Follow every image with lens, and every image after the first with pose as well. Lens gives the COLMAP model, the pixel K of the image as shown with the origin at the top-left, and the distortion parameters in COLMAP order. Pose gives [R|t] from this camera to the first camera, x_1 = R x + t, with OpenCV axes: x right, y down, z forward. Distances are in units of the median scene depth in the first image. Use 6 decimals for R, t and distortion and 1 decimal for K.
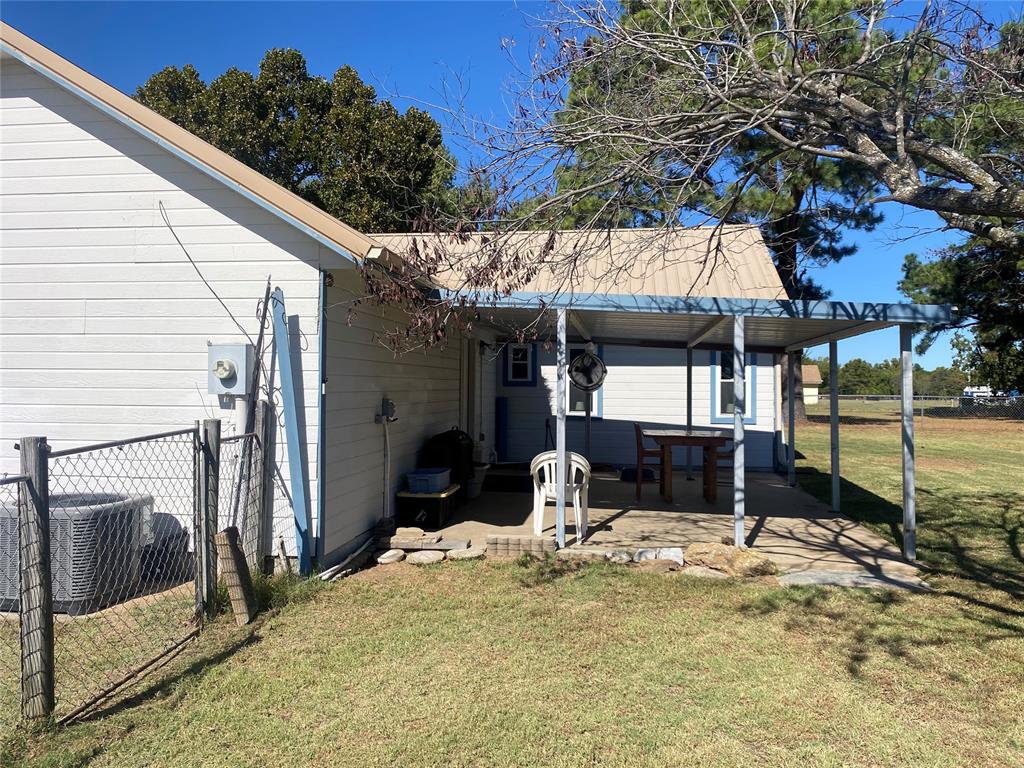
lens RADIAL K [[791.0, 0, 511.1], [0, 791.0, 386.9], [0, 0, 1]] dist [0.004213, -0.003799]
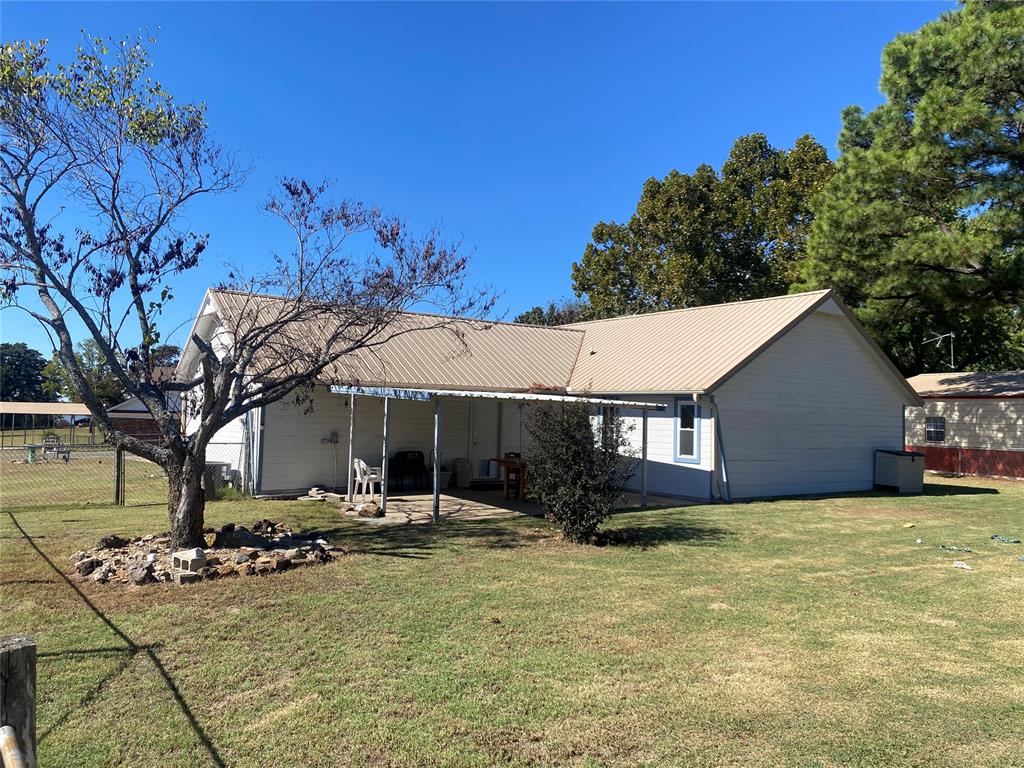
lens RADIAL K [[791.0, 0, 512.4], [0, 791.0, 383.2], [0, 0, 1]] dist [0.004213, -0.003799]
pose [[0.653459, -0.016171, -0.756789, 1.062883], [-0.018470, 0.999133, -0.037298, -0.029217], [0.756736, 0.038351, 0.652594, -0.050544]]
